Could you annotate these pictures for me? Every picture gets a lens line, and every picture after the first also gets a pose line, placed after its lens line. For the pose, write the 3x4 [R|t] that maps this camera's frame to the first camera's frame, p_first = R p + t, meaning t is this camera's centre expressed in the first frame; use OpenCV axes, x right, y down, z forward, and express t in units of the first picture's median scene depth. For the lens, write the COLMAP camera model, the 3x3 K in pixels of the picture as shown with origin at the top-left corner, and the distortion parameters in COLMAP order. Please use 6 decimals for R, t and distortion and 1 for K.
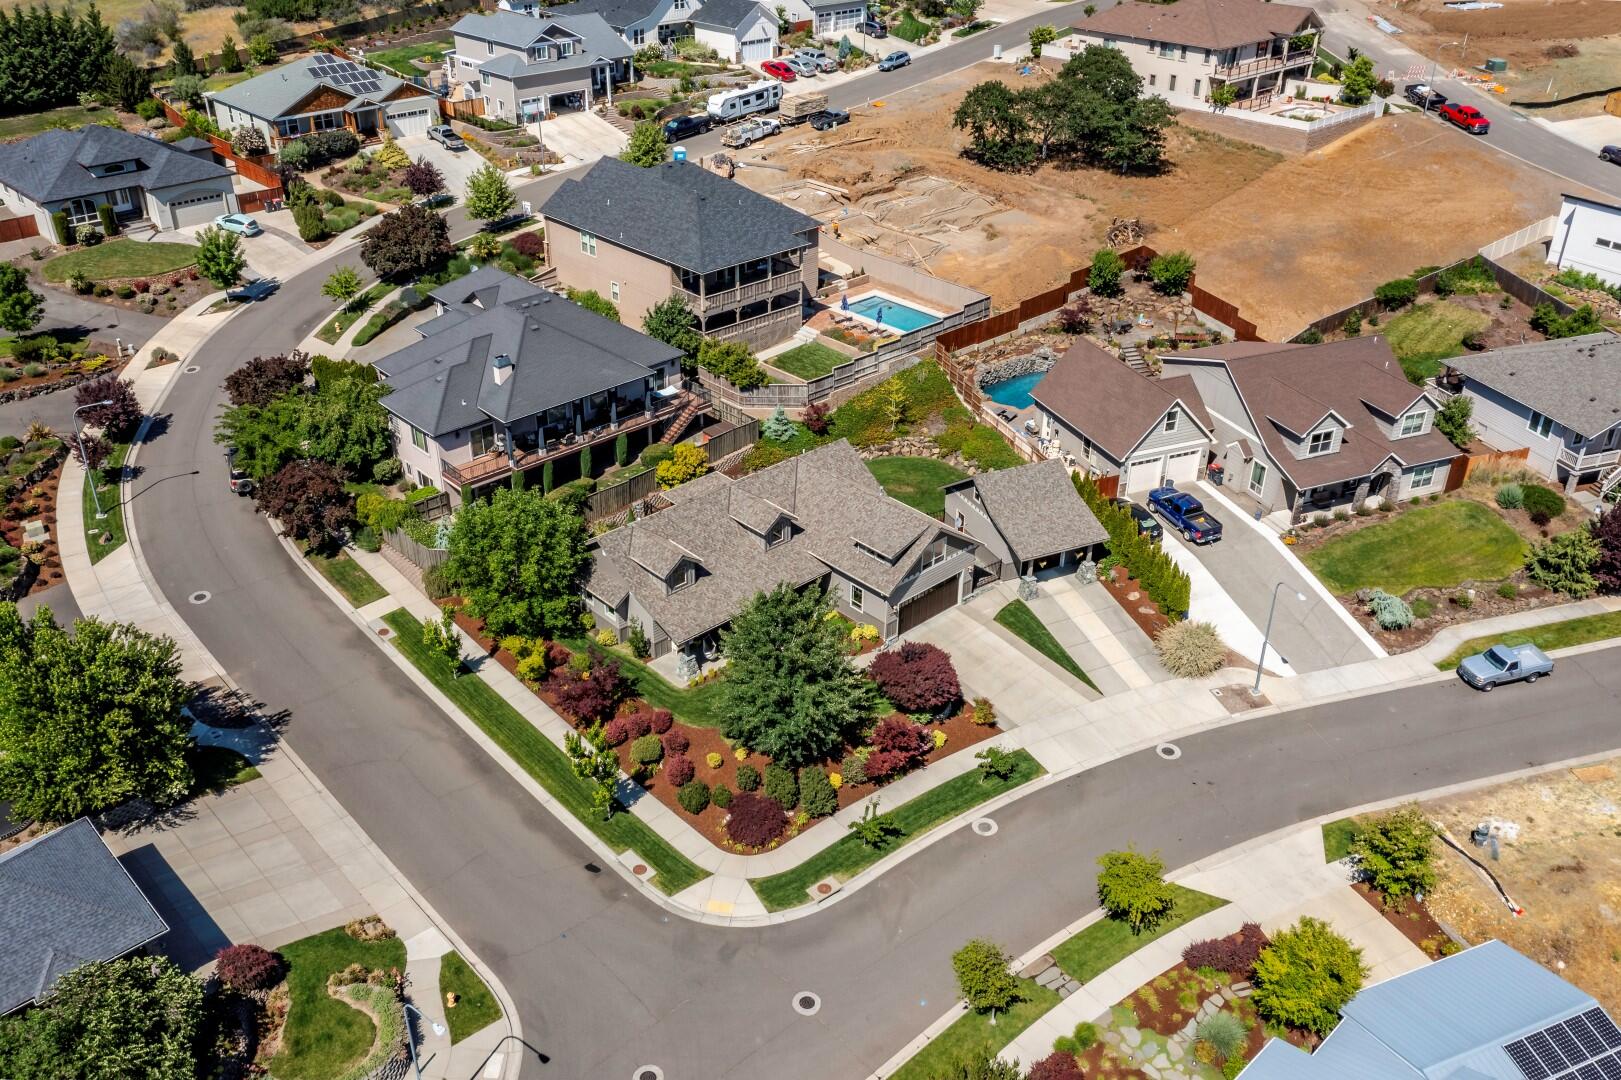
lens RADIAL K [[1312.2, 0, 810.5], [0, 1312.2, 540.0], [0, 0, 1]] dist [-0.026805, -0.002030]
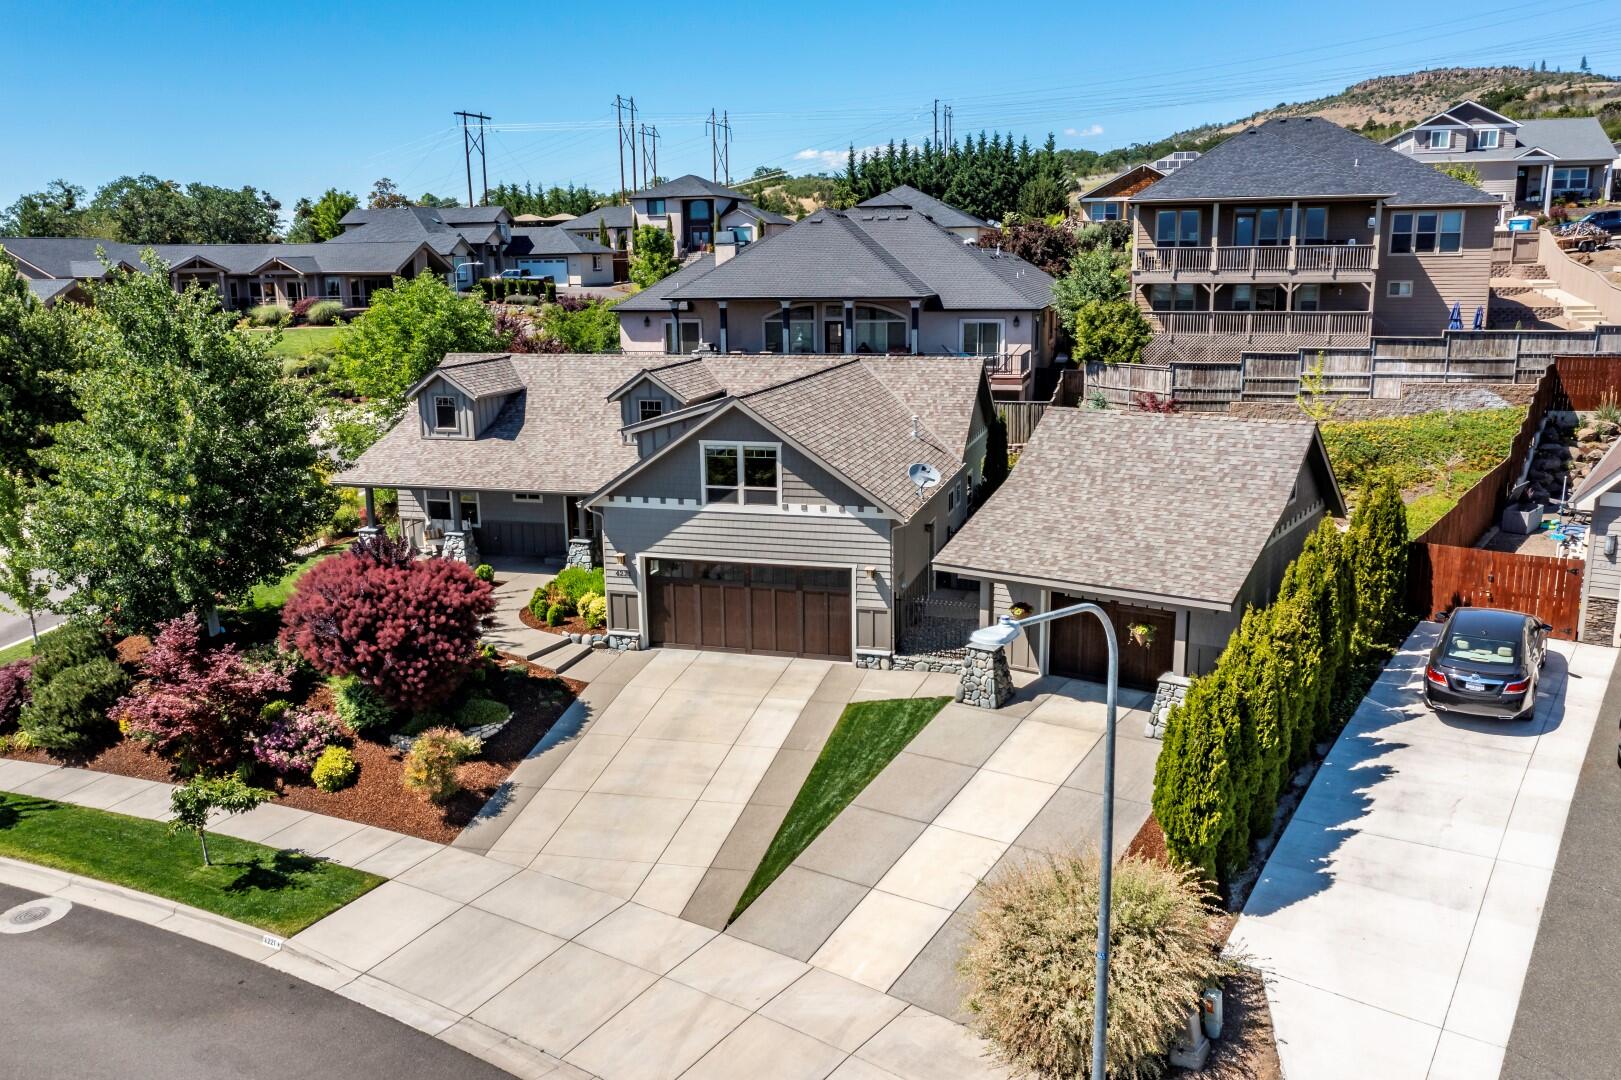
lens RADIAL K [[1267.1, 0, 810.5], [0, 1267.1, 540.0], [0, 0, 1]] dist [-0.015259, 0.003195]
pose [[0.513954, 0.170735, -0.840655, 0.419892], [-0.413183, 0.908092, -0.068178, 0.044999], [0.751752, 0.382385, 0.537263, 0.745705]]
